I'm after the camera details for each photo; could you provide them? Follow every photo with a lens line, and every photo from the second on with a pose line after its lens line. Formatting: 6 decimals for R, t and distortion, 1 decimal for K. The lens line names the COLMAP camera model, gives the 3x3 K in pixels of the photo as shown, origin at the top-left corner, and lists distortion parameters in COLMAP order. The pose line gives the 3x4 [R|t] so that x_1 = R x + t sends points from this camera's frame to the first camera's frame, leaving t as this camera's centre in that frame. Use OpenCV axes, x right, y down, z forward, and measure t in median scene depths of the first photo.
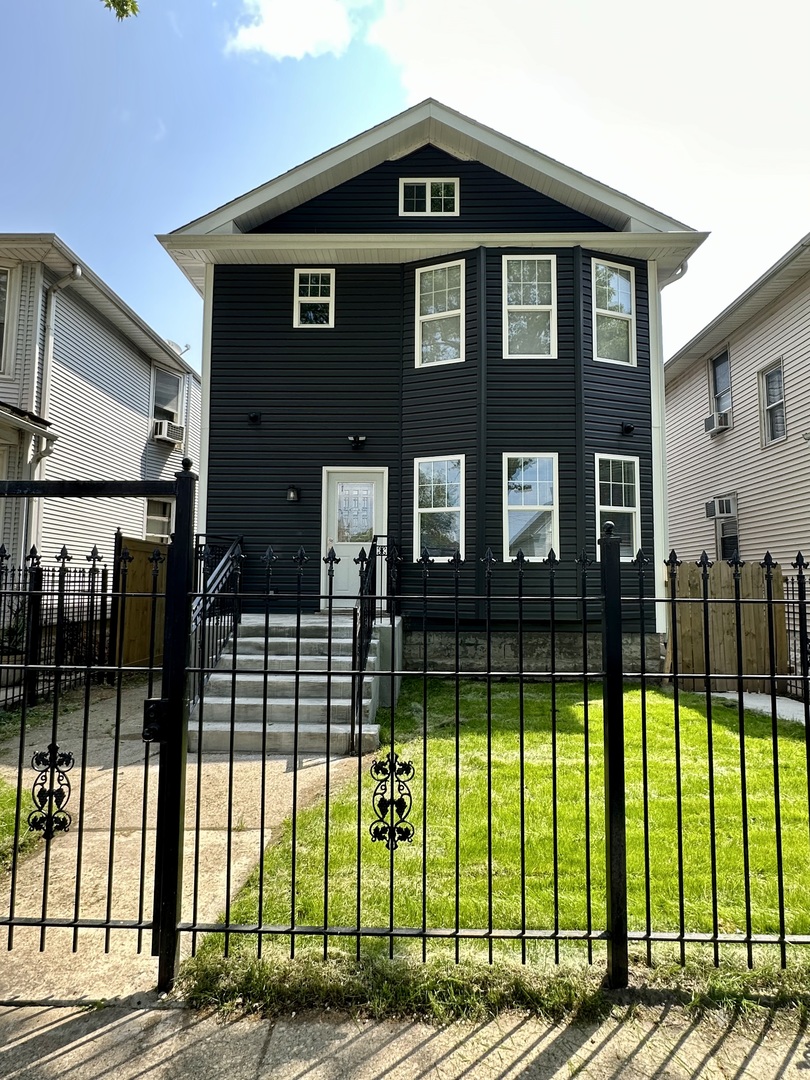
lens RADIAL K [[599.3, 0, 405.0], [0, 599.3, 540.0], [0, 0, 1]] dist [-0.002190, -0.000180]
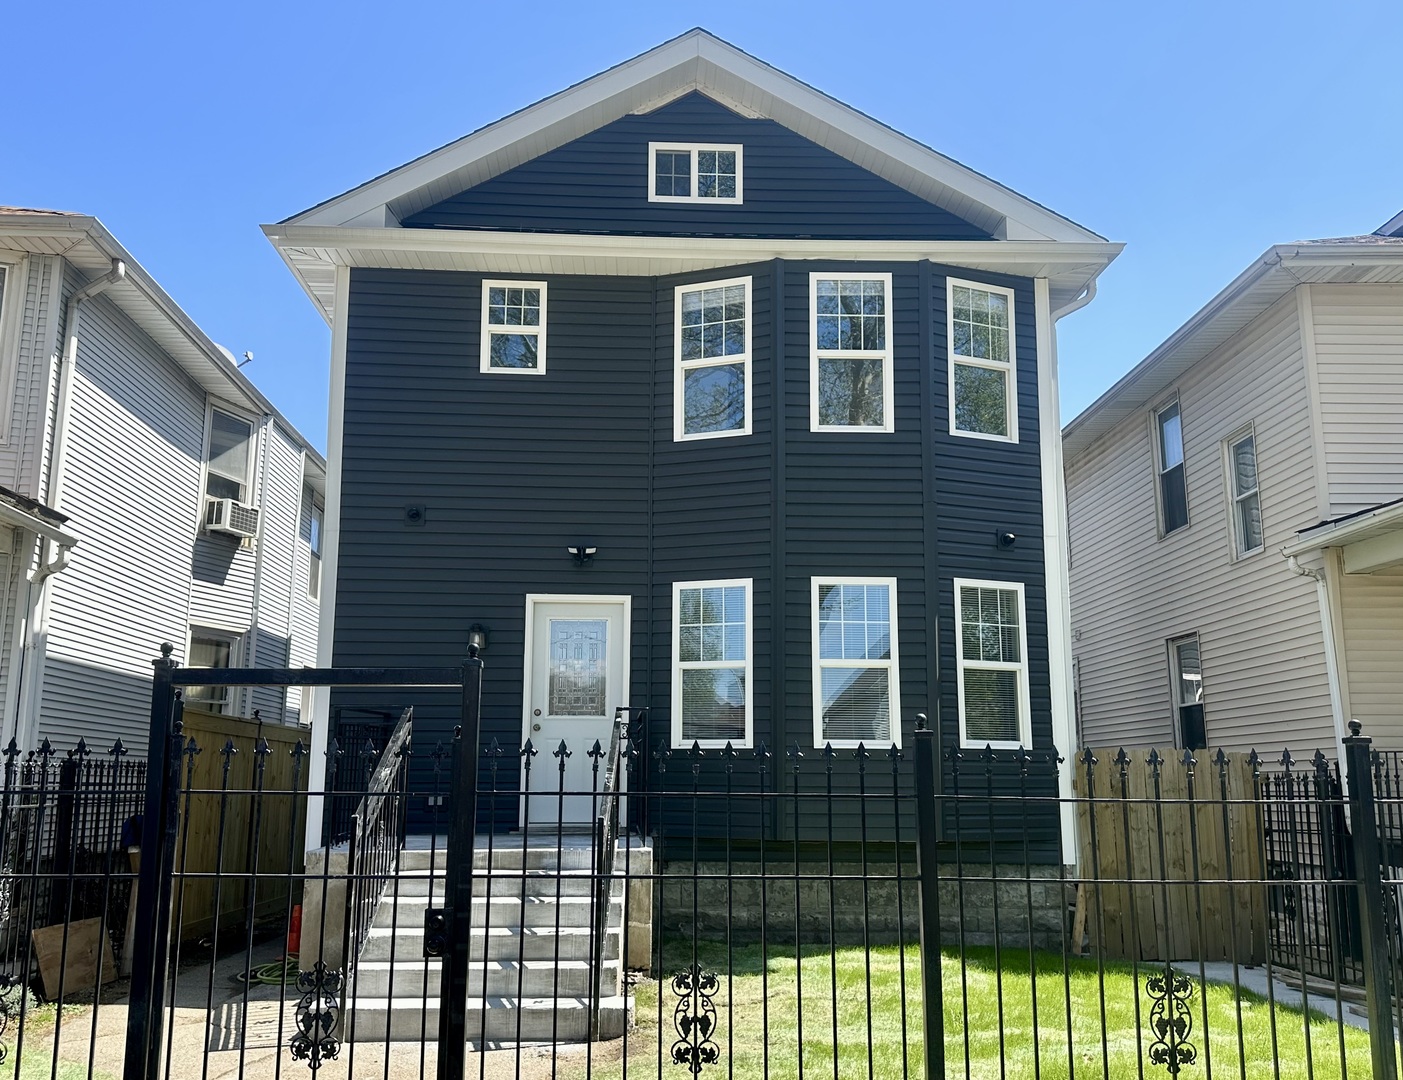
lens RADIAL K [[1280.9, 0, 679.2], [0, 1280.9, 580.9], [0, 0, 1]] dist [0.165546, -0.363632]
pose [[0.998340, 0.007046, 0.057156, -0.054373], [-0.002098, 0.996279, -0.086164, -0.020960], [-0.057550, 0.085901, 0.994640, -0.343808]]
